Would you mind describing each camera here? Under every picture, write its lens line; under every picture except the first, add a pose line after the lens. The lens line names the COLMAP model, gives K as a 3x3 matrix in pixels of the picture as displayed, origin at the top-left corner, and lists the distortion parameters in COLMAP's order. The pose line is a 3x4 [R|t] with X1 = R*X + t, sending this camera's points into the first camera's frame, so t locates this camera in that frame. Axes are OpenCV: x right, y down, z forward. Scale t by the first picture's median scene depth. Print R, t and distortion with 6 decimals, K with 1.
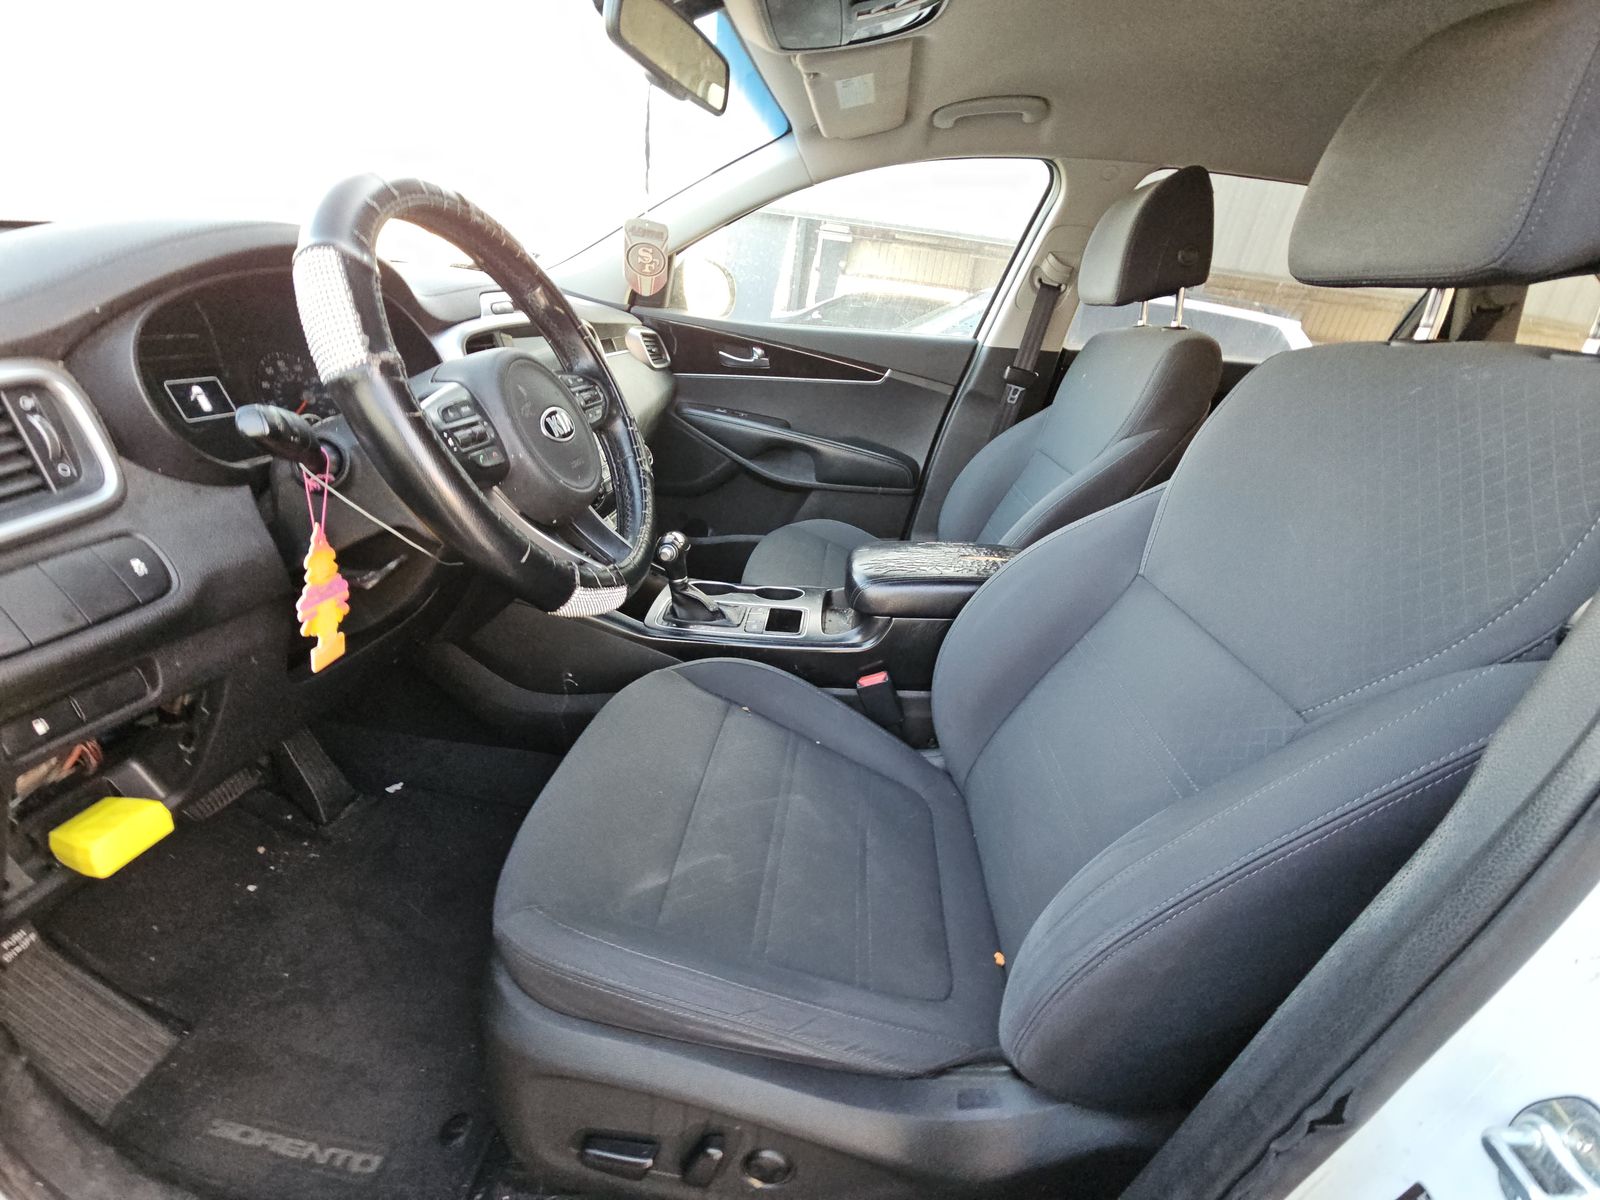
lens RADIAL K [[656.1, 0, 797.9], [0, 656.1, 597.0], [0, 0, 1]] dist [0.010230, -0.007146]
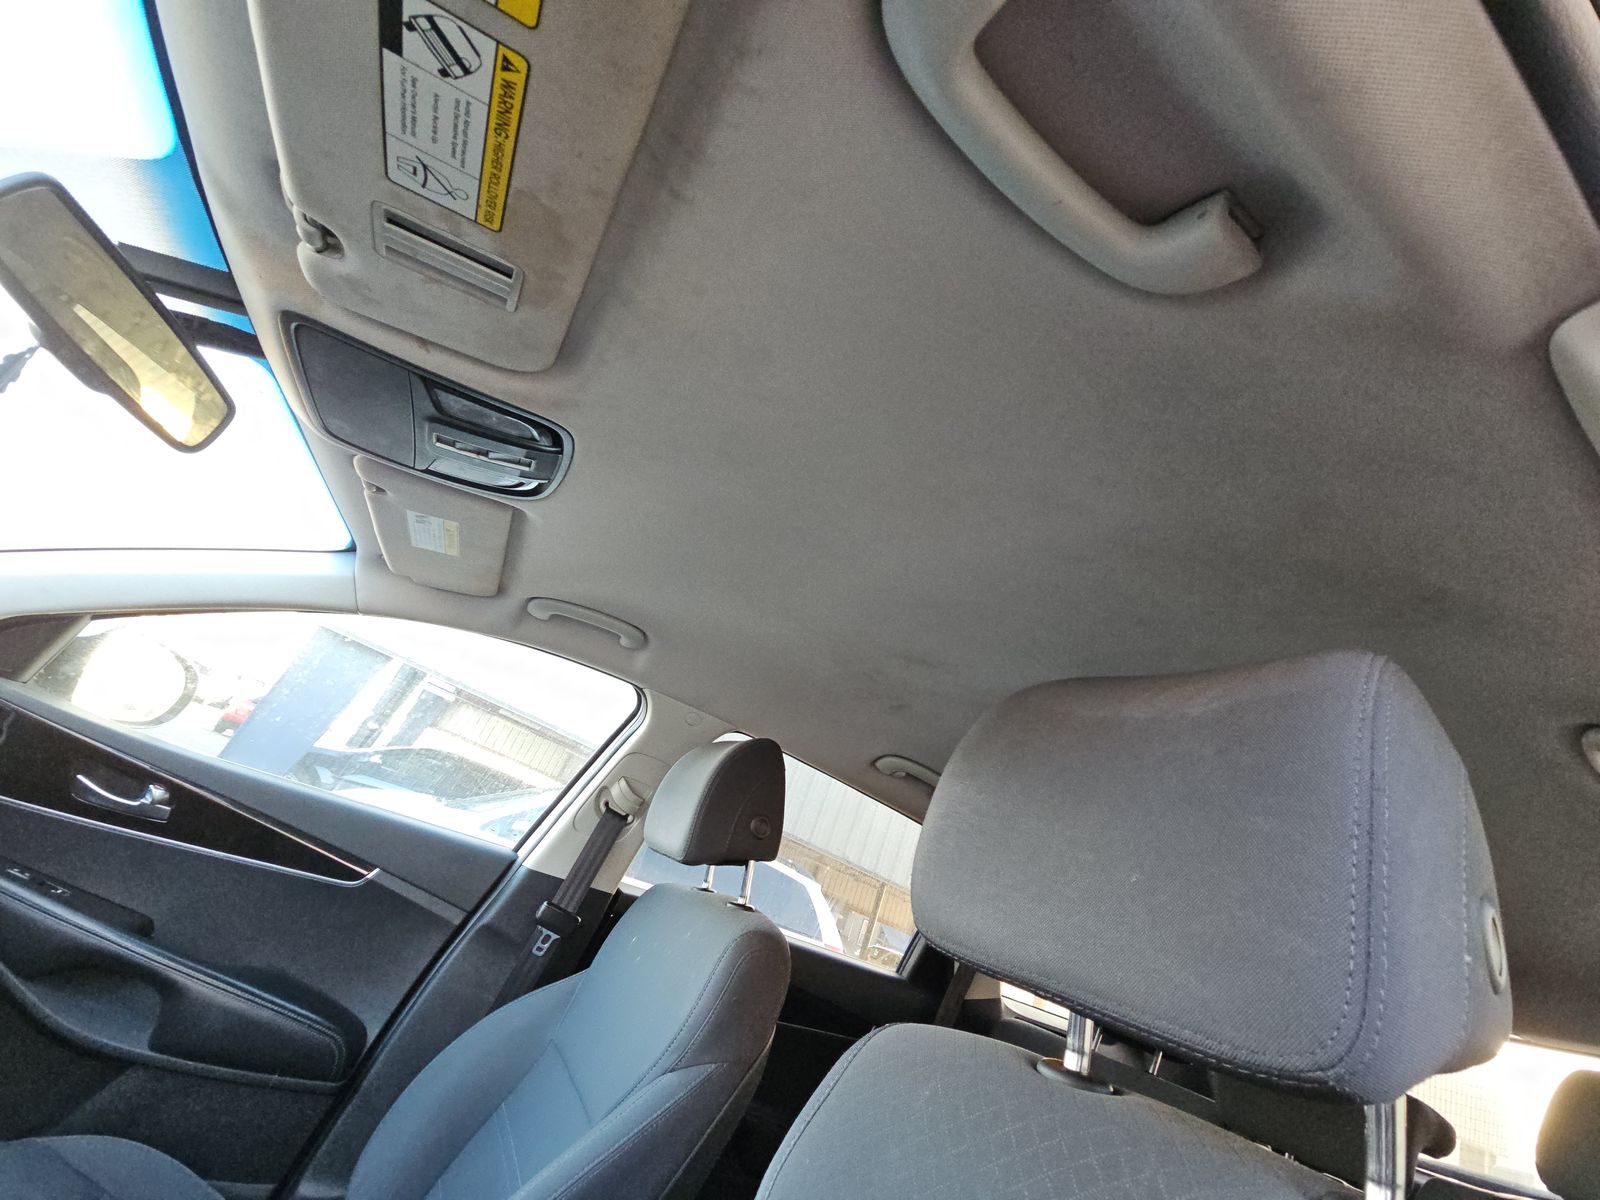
lens RADIAL K [[656.1, 0, 797.9], [0, 656.1, 597.0], [0, 0, 1]] dist [0.010230, -0.007146]
pose [[0.807378, 0.396188, 0.437236, 0.086118], [-0.008277, 0.748568, -0.663007, -0.114492], [-0.589976, 0.531678, 0.607657, 0.187096]]
